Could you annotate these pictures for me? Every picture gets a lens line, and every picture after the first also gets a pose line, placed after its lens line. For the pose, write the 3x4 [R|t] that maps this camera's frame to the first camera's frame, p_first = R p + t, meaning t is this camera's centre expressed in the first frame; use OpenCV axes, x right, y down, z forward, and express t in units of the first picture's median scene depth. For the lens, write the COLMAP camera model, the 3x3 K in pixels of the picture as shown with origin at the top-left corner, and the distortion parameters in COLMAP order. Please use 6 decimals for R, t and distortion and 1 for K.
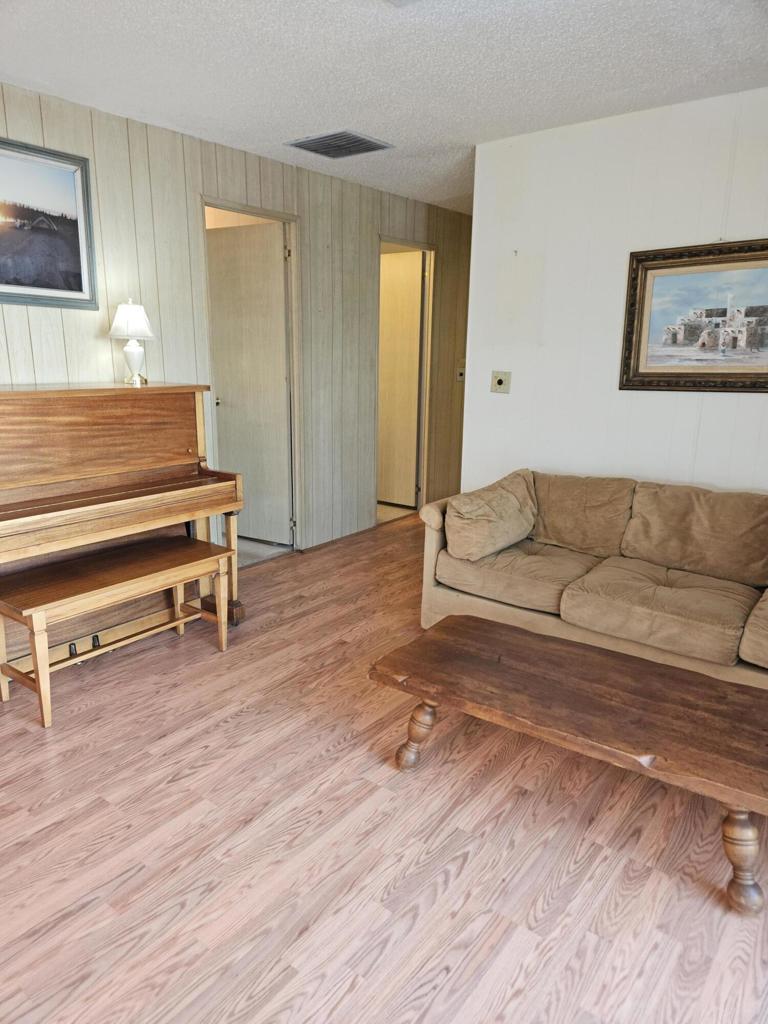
lens RADIAL K [[682.4, 0, 379.6], [0, 682.4, 516.3], [0, 0, 1]] dist [0.058340, -0.044823]
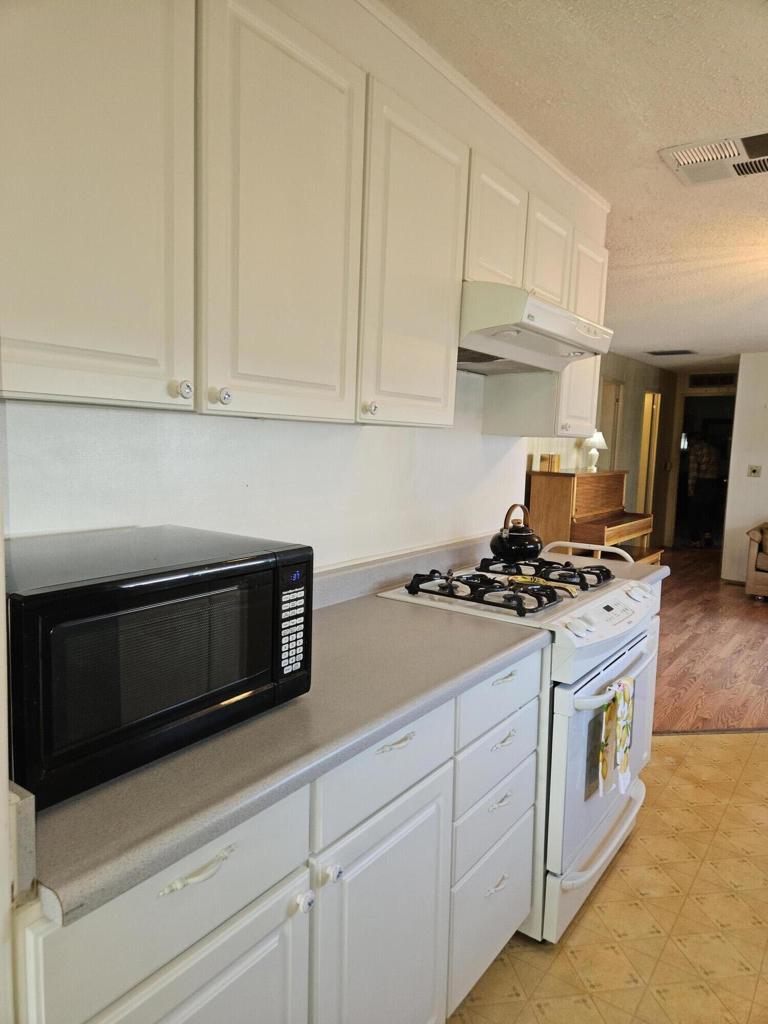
lens RADIAL K [[682.4, 0, 368.8], [0, 682.4, 513.9], [0, 0, 1]] dist [0.058340, -0.044823]
pose [[0.999742, 0.014580, 0.017405, -1.131427], [-0.012164, 0.991222, -0.131645, 0.225830], [-0.019172, 0.131400, 0.991144, -1.045848]]
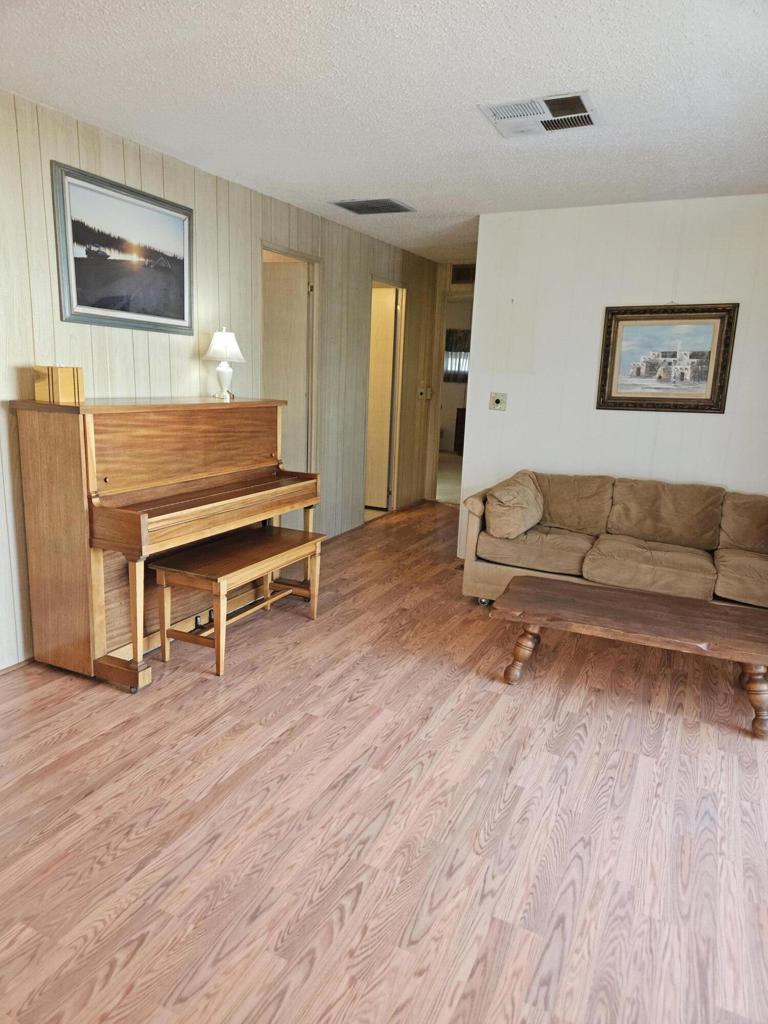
lens RADIAL K [[682.4, 0, 380.8], [0, 682.4, 517.0], [0, 0, 1]] dist [0.058340, -0.044823]
pose [[0.977916, -0.018152, 0.208207, -0.369745], [0.022689, 0.999554, -0.019421, 0.042898], [-0.207761, 0.023716, 0.977892, -0.217272]]
